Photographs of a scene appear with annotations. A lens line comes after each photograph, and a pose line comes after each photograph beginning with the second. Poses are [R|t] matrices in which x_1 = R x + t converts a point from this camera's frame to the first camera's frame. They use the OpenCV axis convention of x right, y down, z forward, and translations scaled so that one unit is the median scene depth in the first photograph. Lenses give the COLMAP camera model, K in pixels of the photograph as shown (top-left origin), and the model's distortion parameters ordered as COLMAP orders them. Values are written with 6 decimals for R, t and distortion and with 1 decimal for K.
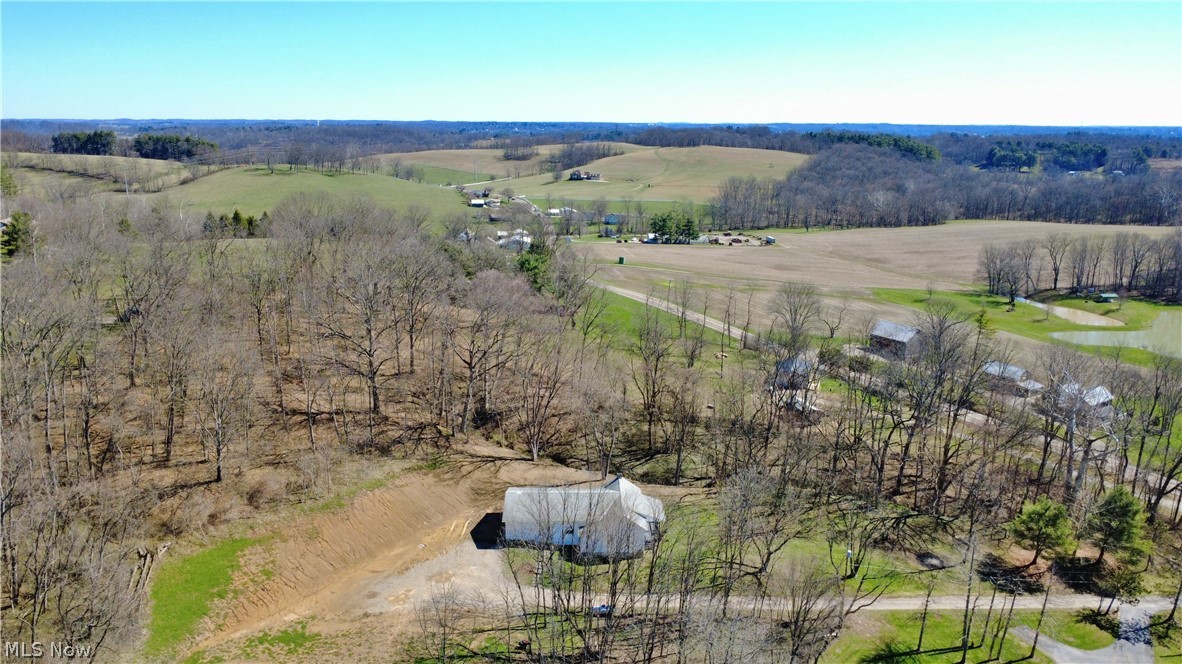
lens RADIAL K [[874.4, 0, 591.0], [0, 874.4, 332.0], [0, 0, 1]] dist [-0.000055, -0.000956]
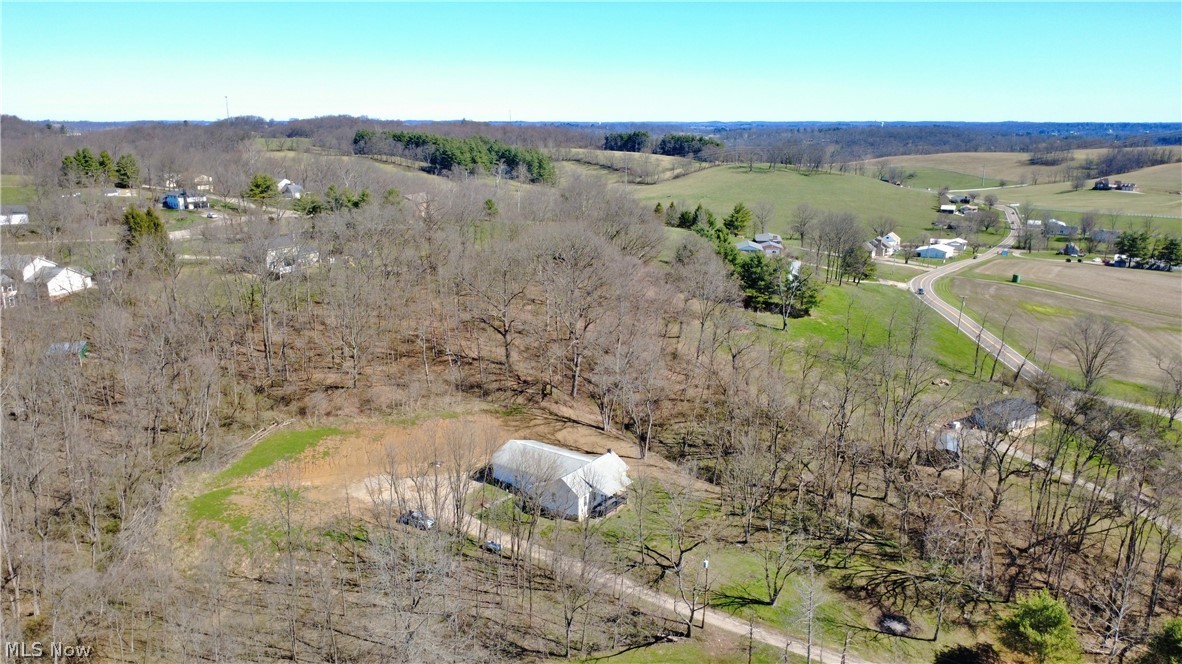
lens RADIAL K [[874.4, 0, 591.0], [0, 874.4, 332.0], [0, 0, 1]] dist [-0.000055, -0.000956]
pose [[0.798985, 0.136014, -0.585768, 0.128021], [-0.137068, 0.989635, 0.042830, -0.004575], [0.585522, 0.046070, 0.809346, 0.023032]]
